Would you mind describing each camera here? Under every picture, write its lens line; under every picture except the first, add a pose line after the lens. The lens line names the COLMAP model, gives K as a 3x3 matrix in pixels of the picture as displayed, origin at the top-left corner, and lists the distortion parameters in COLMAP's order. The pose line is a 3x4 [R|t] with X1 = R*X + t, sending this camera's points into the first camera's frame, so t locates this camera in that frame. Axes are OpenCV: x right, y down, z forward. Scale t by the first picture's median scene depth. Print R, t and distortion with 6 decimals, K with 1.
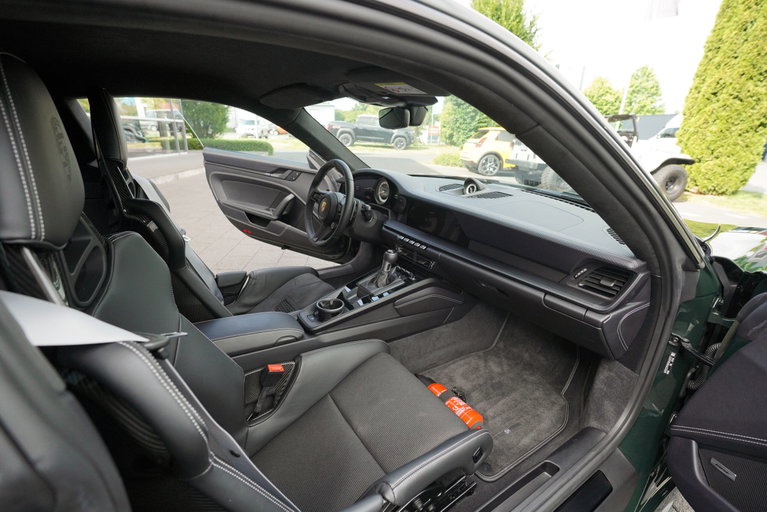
lens RADIAL K [[351.7, 0, 381.4], [0, 351.7, 258.4], [0, 0, 1]] dist [-0.021304, 0.005505]
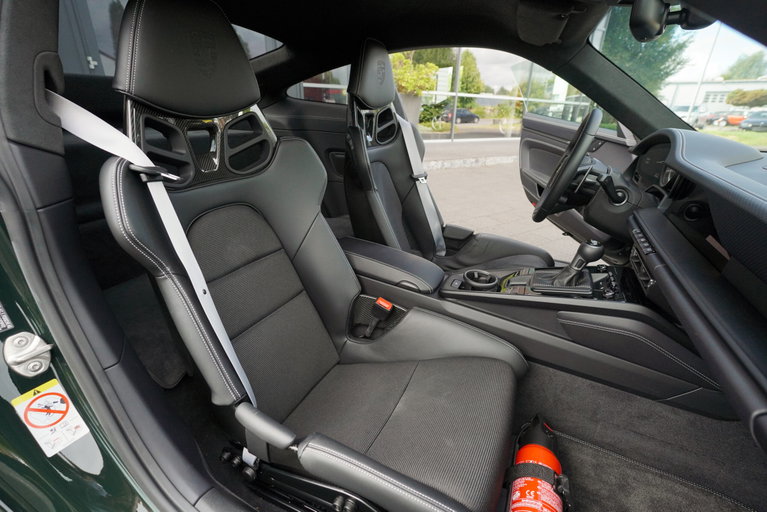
lens RADIAL K [[351.7, 0, 381.1], [0, 351.7, 256.4], [0, 0, 1]] dist [-0.021304, 0.005505]
pose [[0.502554, 0.316123, -0.804677, 0.337068], [-0.300631, 0.936566, 0.180180, 0.005388], [0.810592, 0.151361, 0.565712, 0.294418]]
